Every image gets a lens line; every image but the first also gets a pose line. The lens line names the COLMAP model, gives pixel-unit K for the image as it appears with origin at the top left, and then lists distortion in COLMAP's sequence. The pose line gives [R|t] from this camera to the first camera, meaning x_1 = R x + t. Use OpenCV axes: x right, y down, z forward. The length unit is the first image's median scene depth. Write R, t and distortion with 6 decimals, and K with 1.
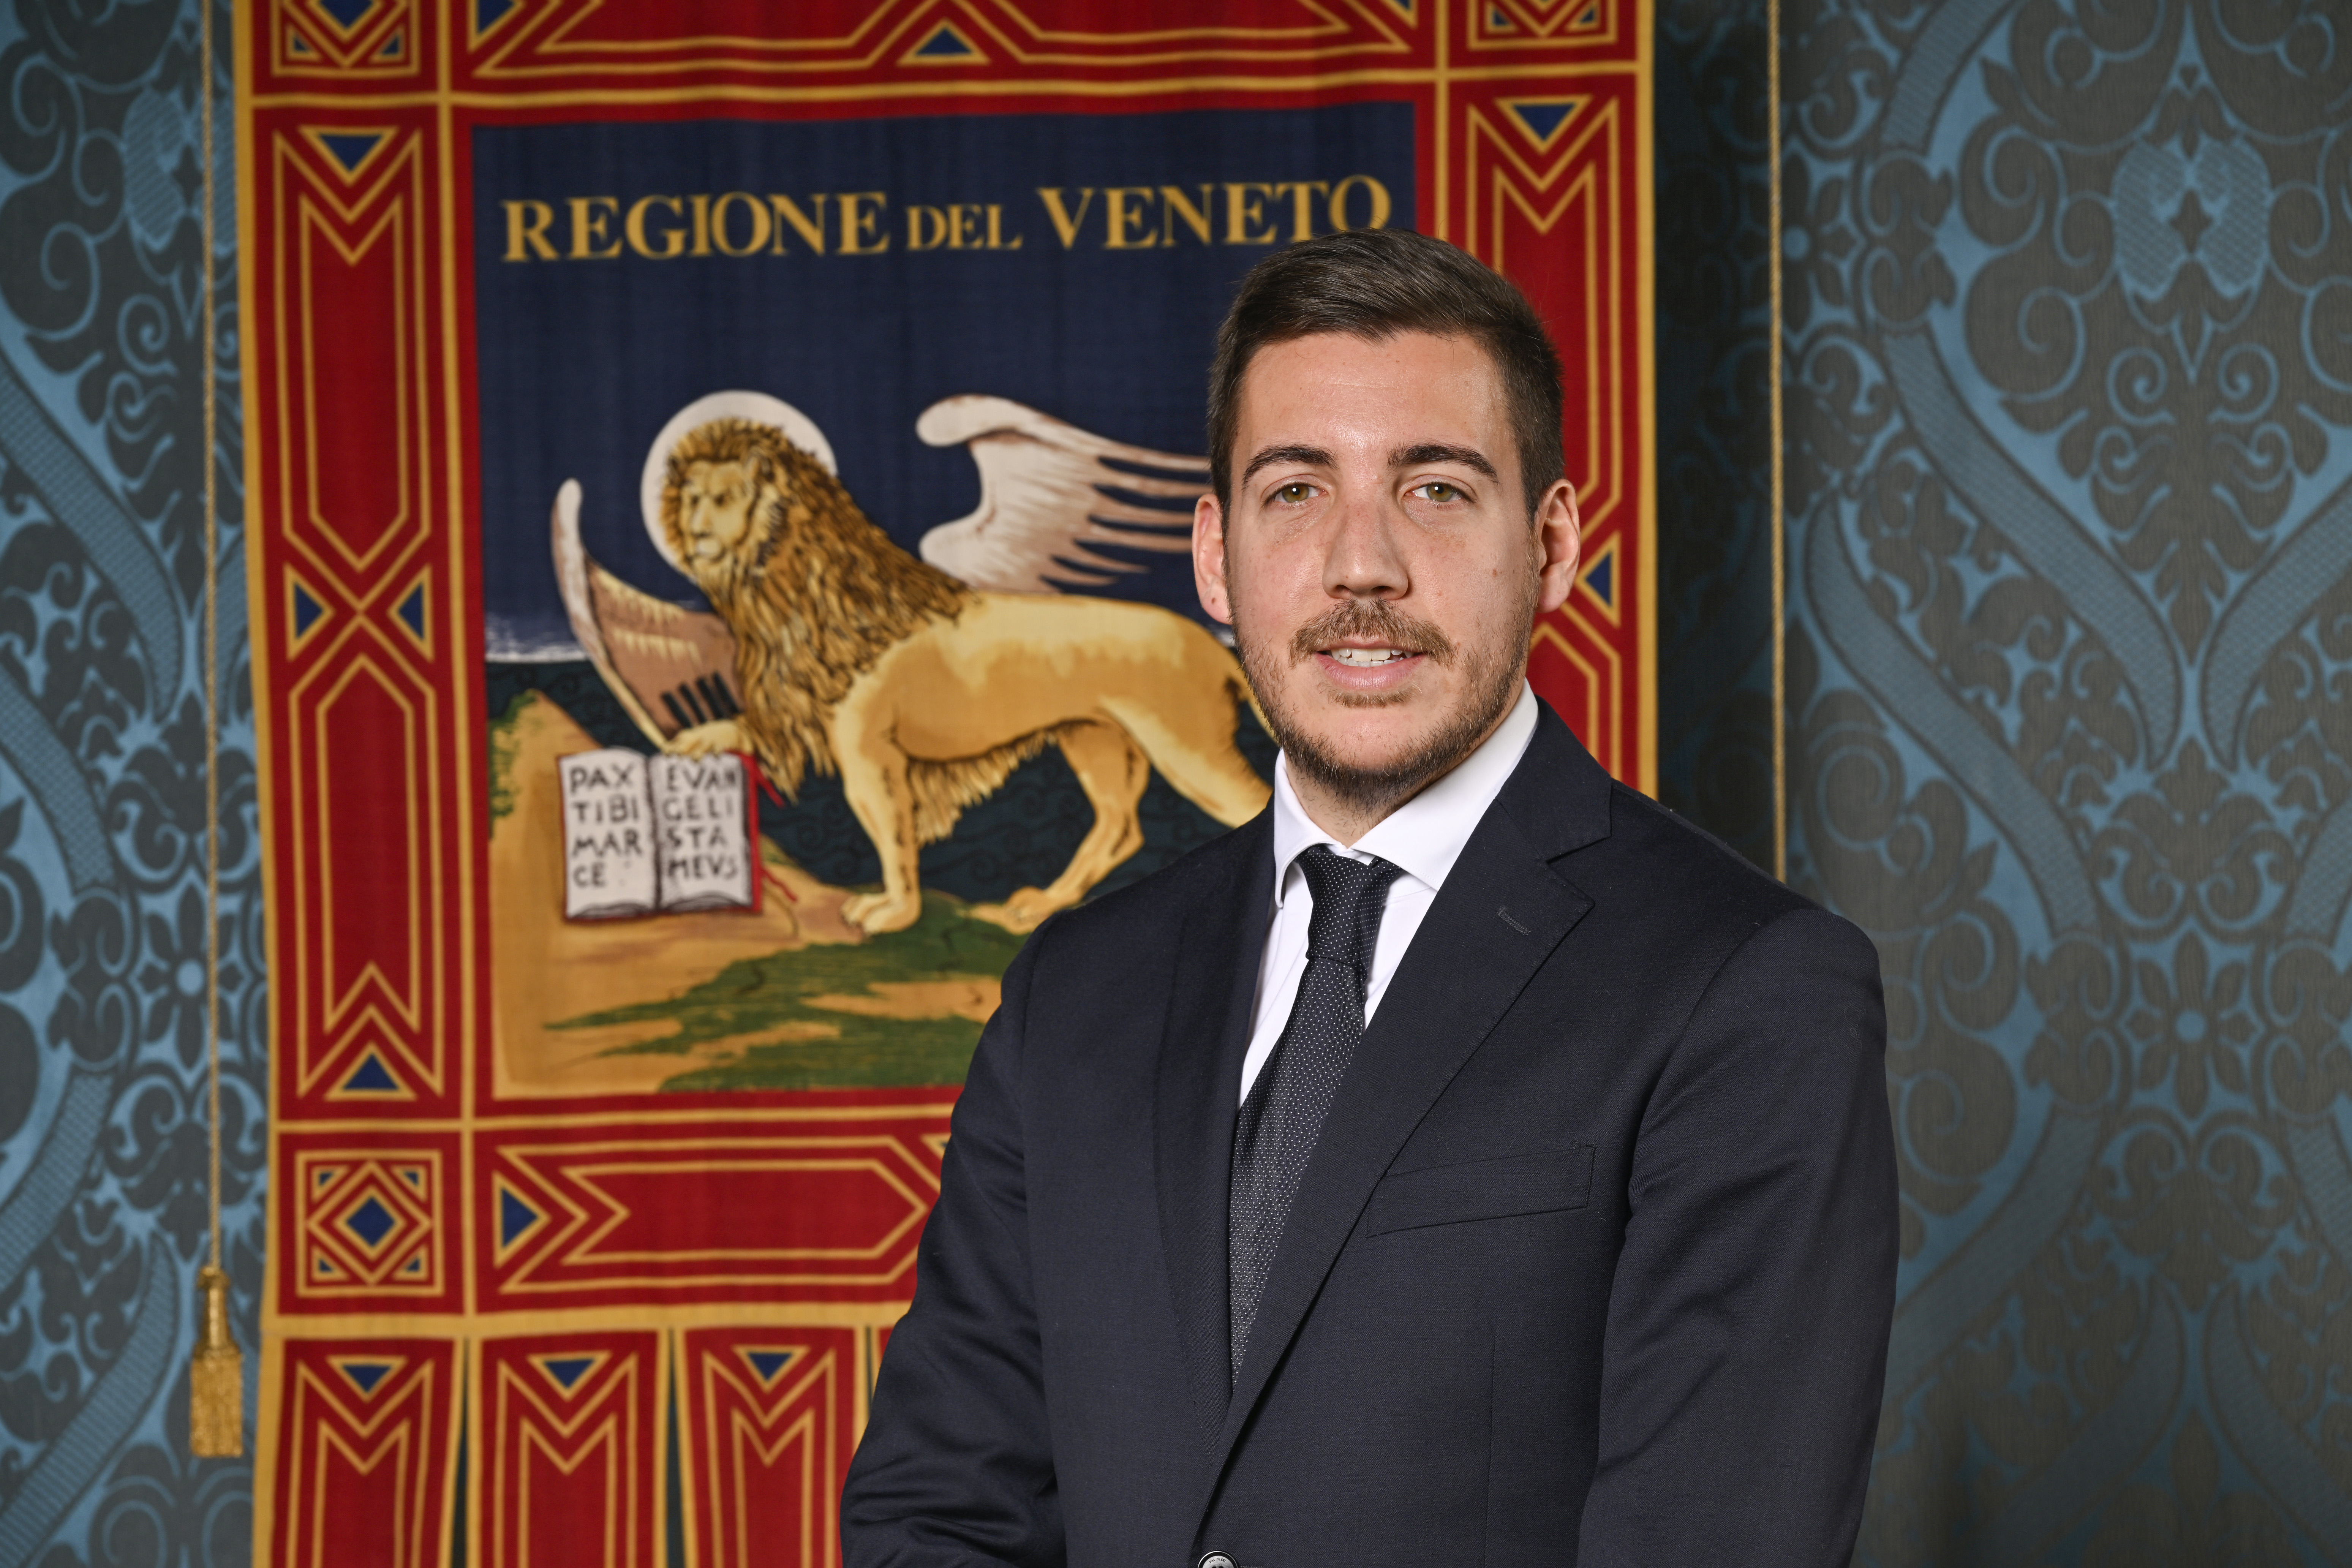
lens RADIAL K [[6961.6, 0, 1176.0], [0, 6961.6, 784.0], [0, 0, 1]] dist [-0.010528, -0.390524]
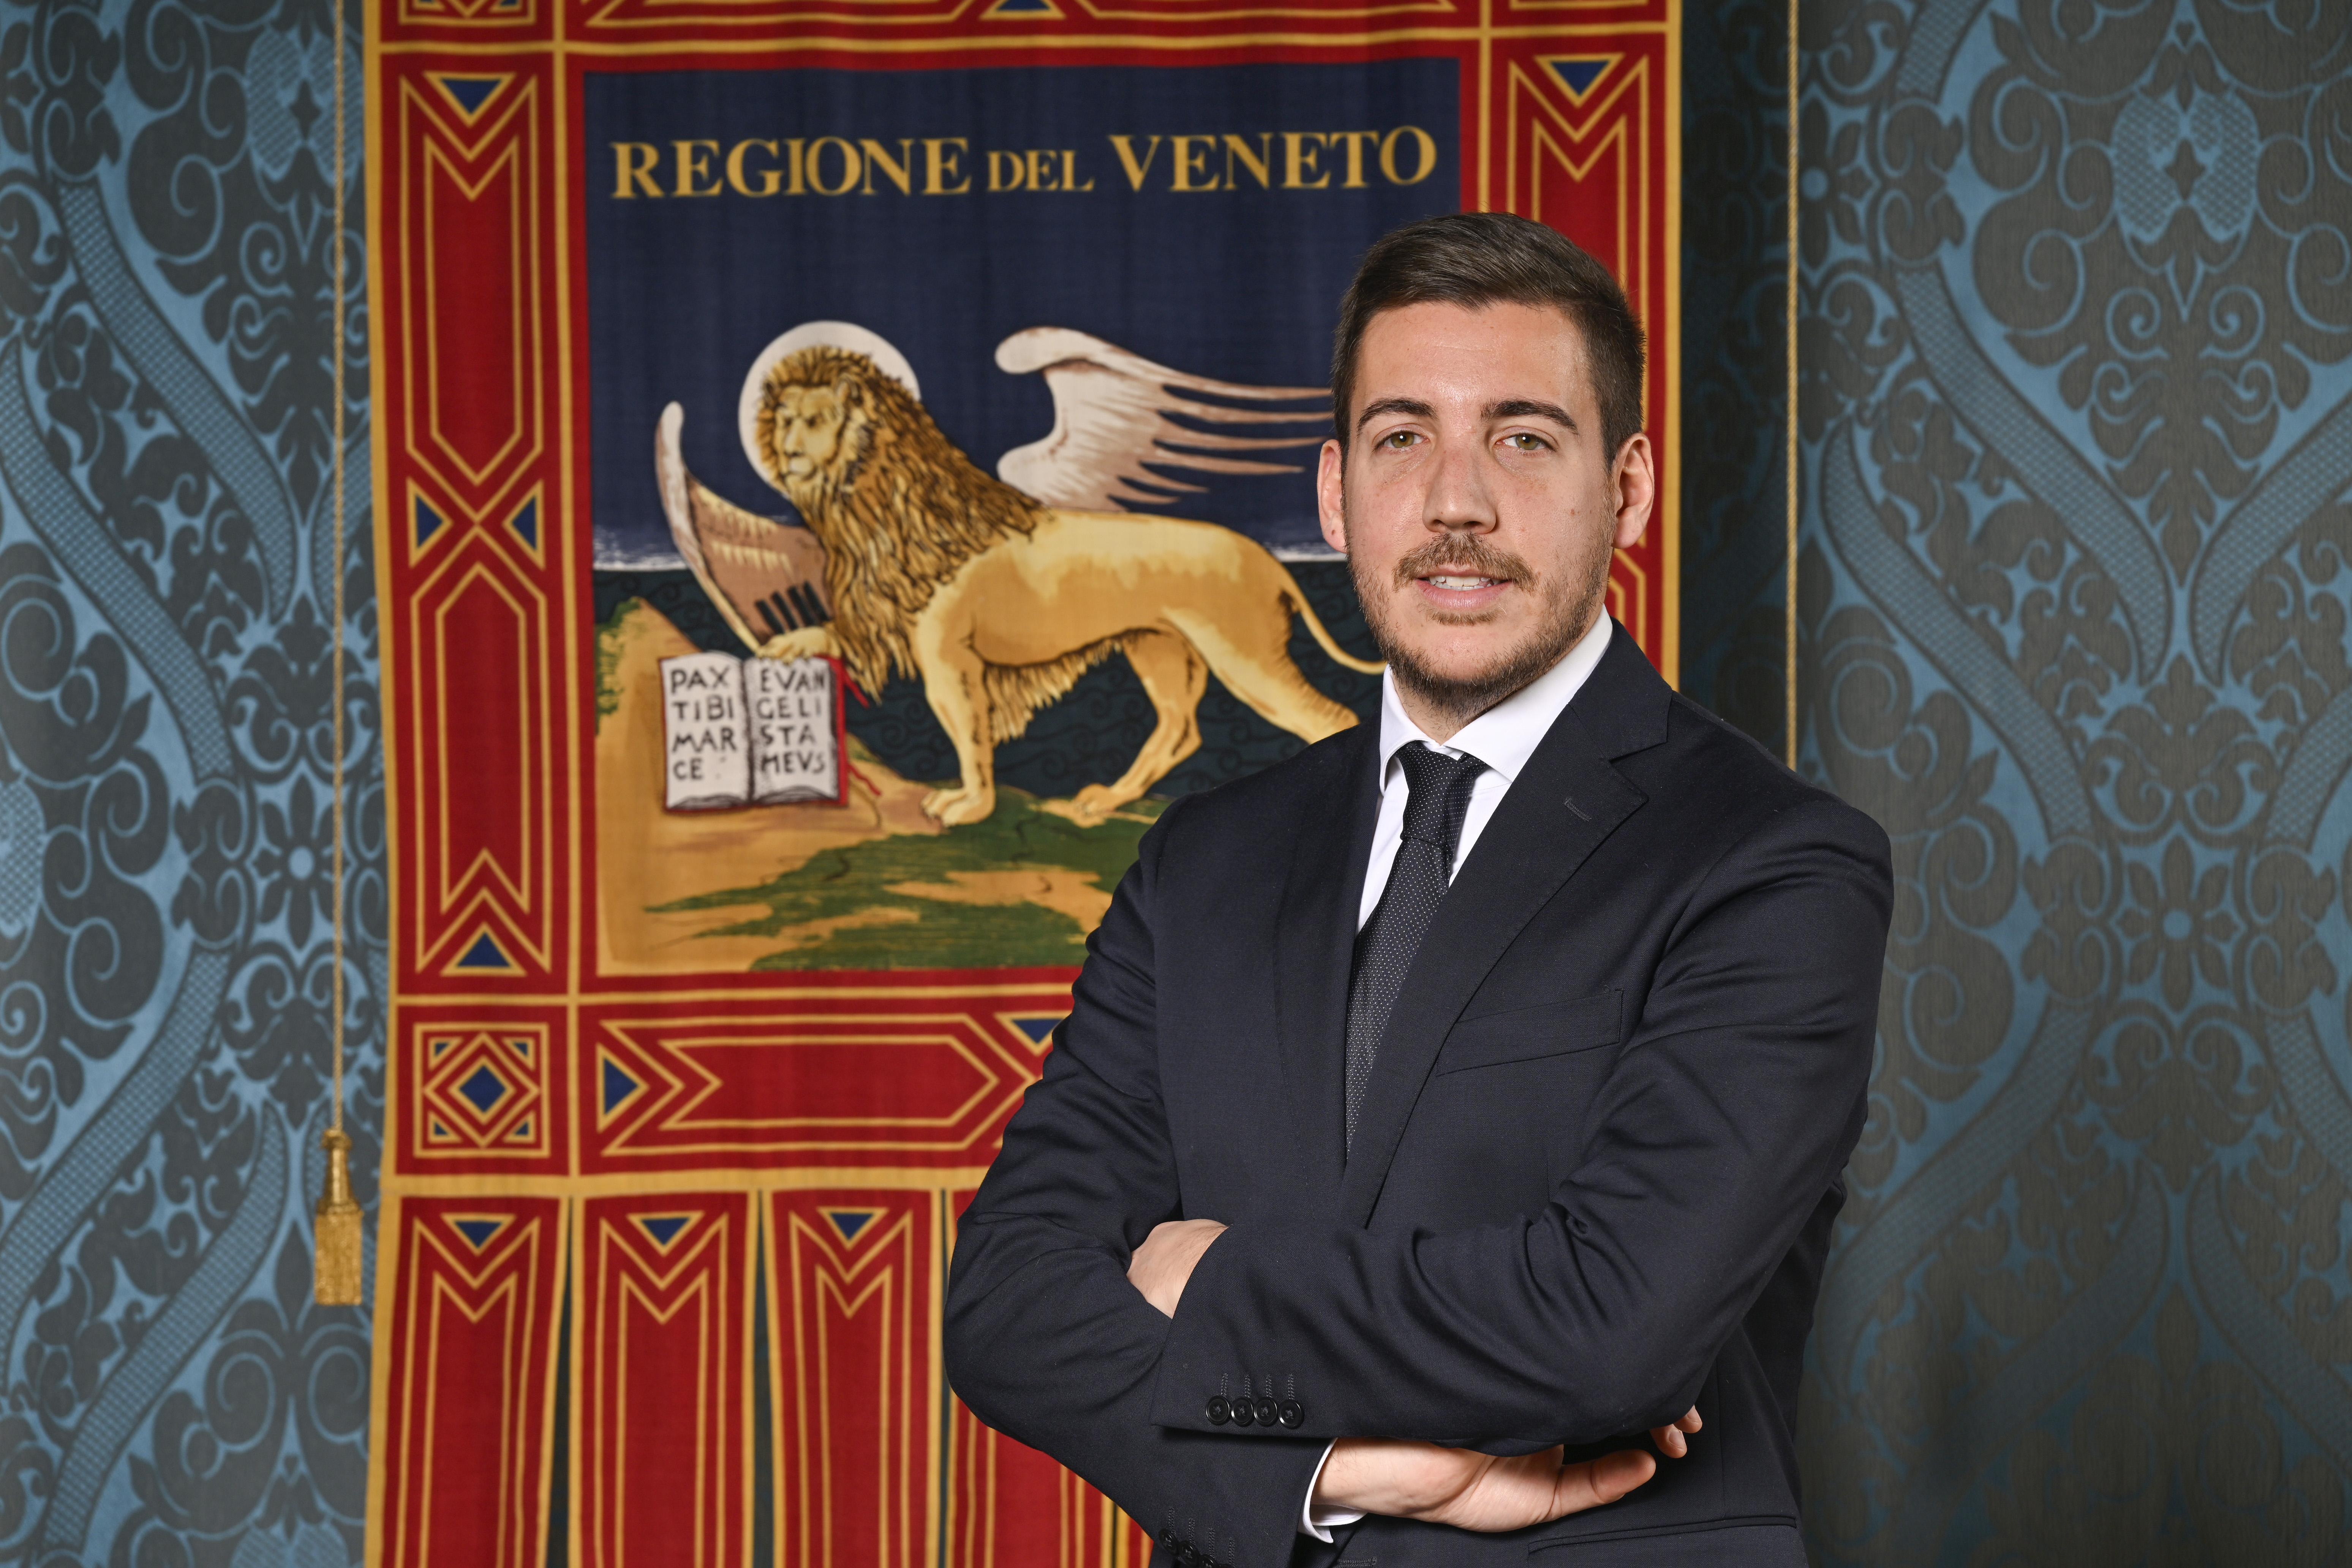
lens RADIAL K [[7665.3, 0, 1176.0], [0, 7665.3, 784.0], [0, 0, 1]] dist [-0.030096, -0.225070]
pose [[0.999958, 0.008640, 0.002973, -0.012170], [-0.008677, 0.999883, 0.012630, -0.000254], [-0.002864, -0.012655, 0.999916, -0.186749]]
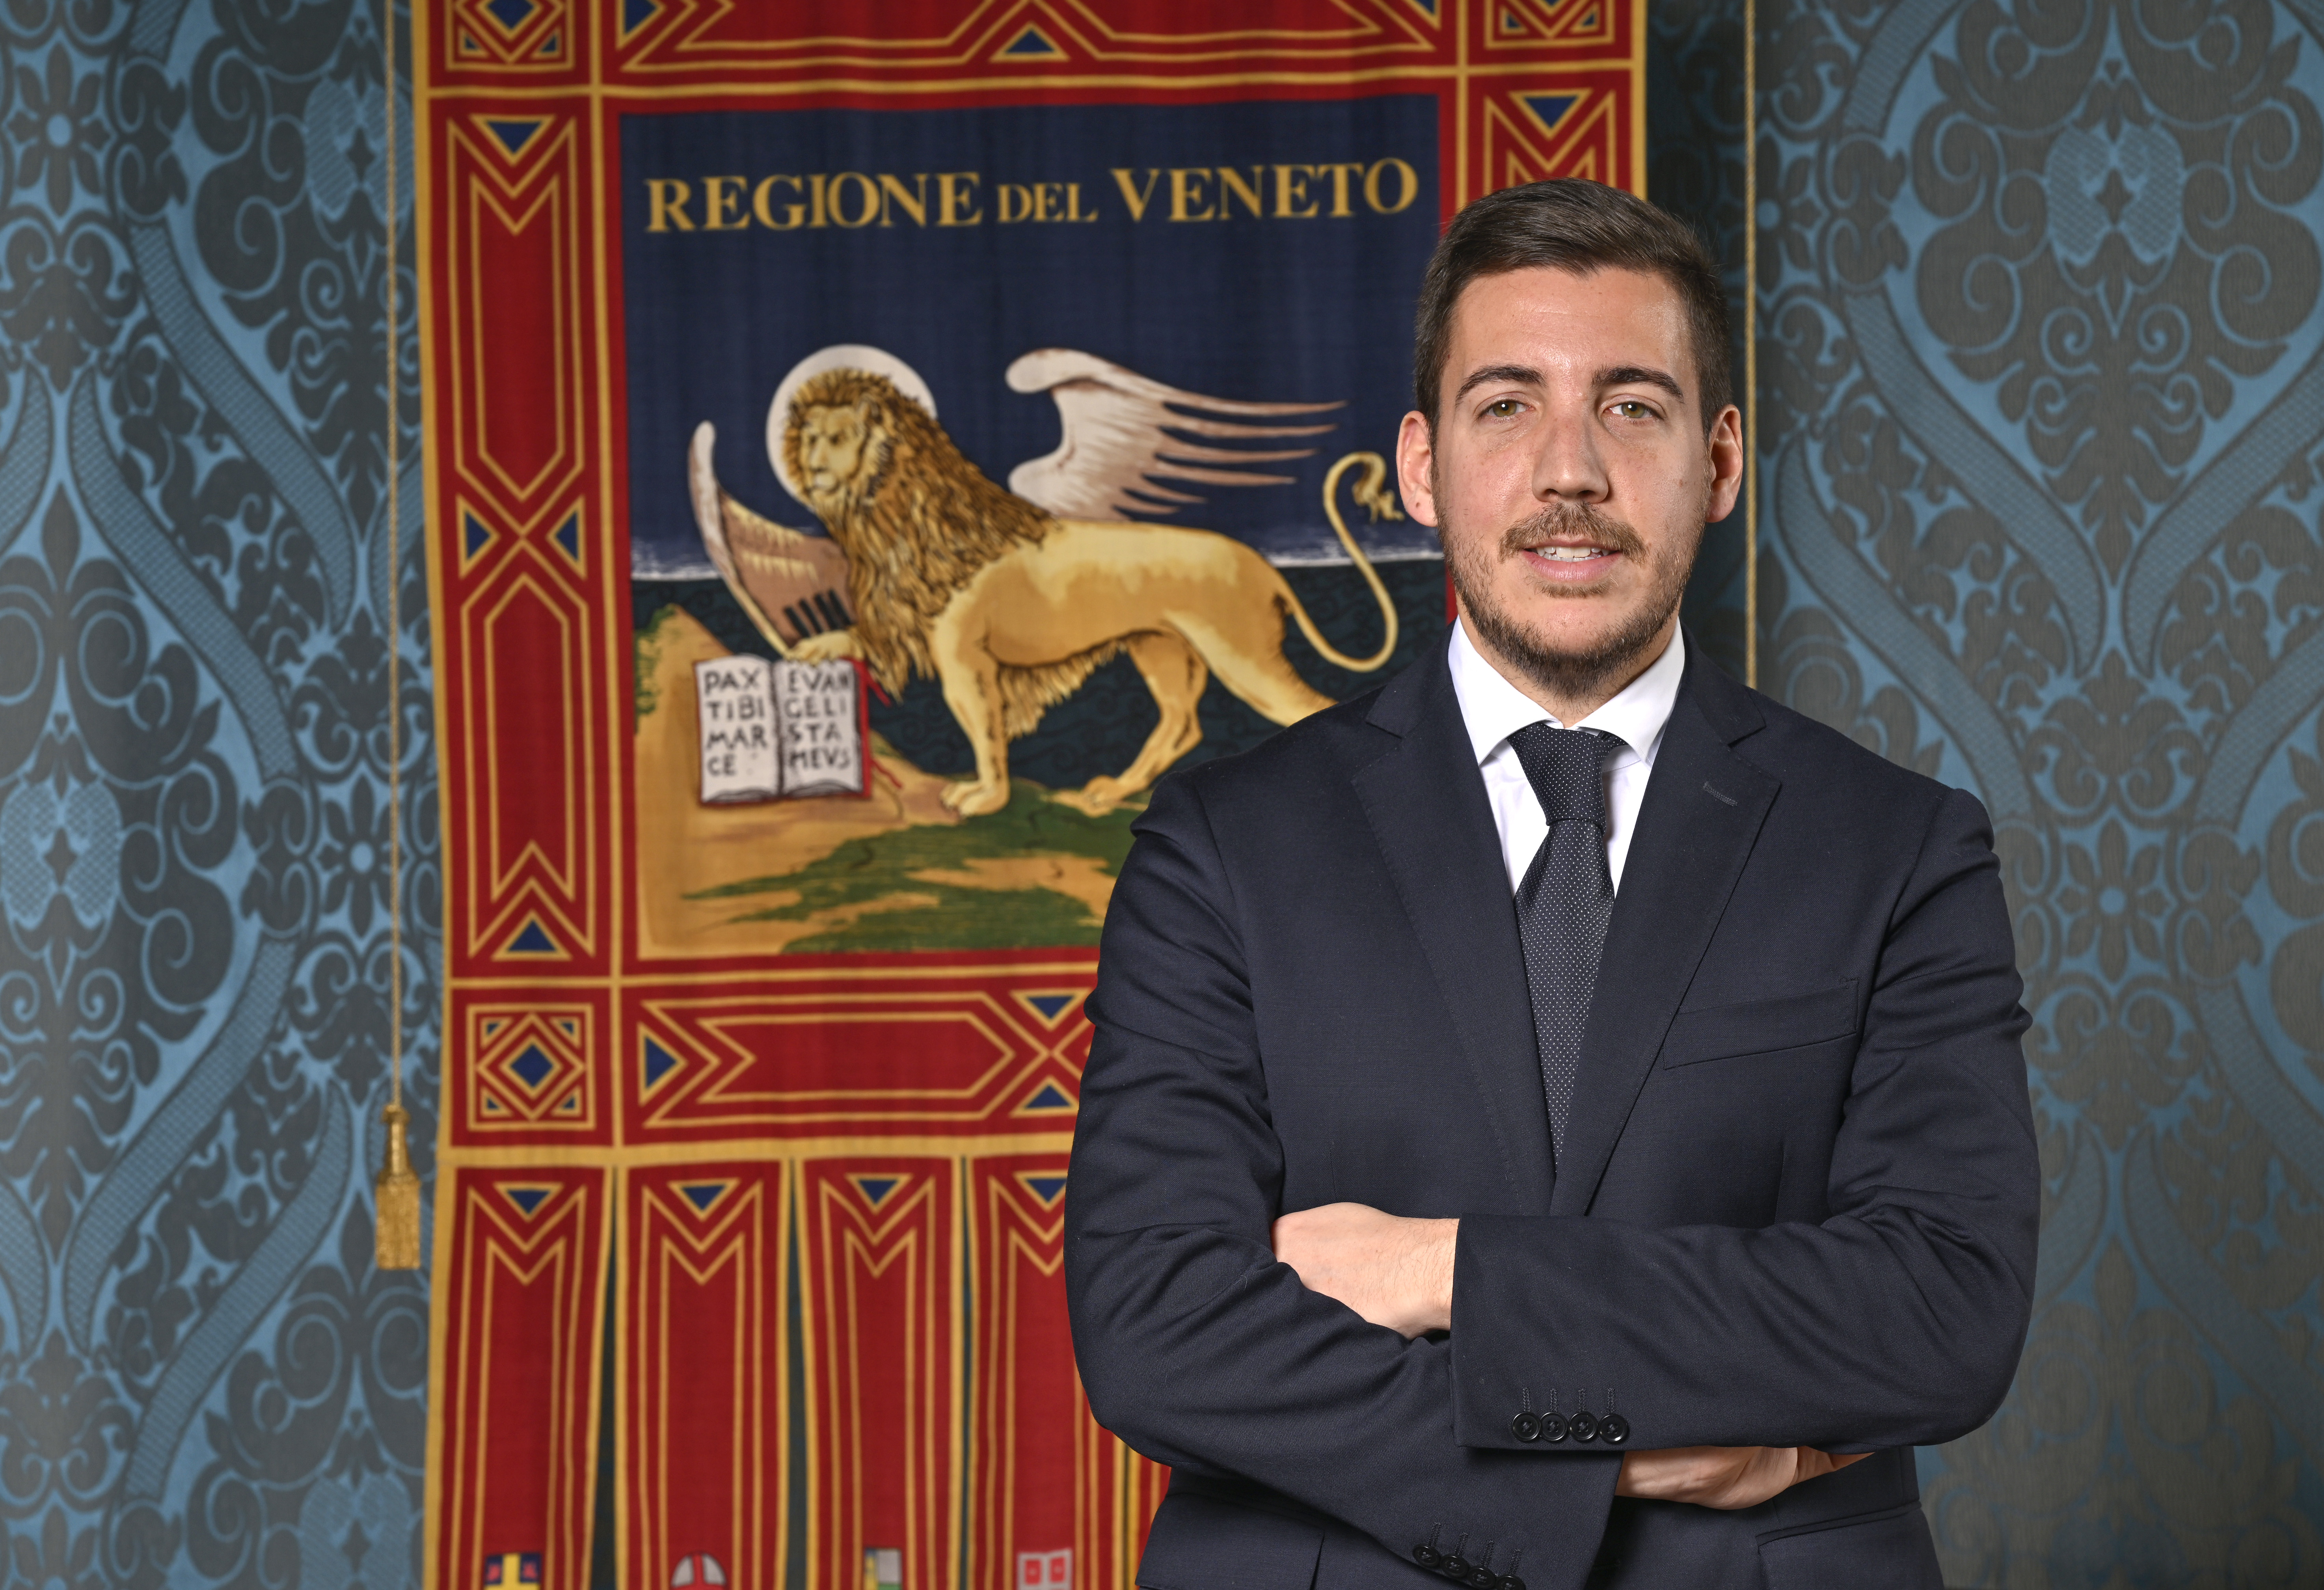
lens RADIAL K [[6857.8, 0, 1162.0], [0, 6857.8, 795.0], [0, 0, 1]] dist [-0.068823, 0.889629]
pose [[0.999996, 0.000929, 0.002604, -0.014297], [-0.000959, 0.999932, 0.011602, 0.004782], [-0.002593, -0.011605, 0.999929, -0.134609]]
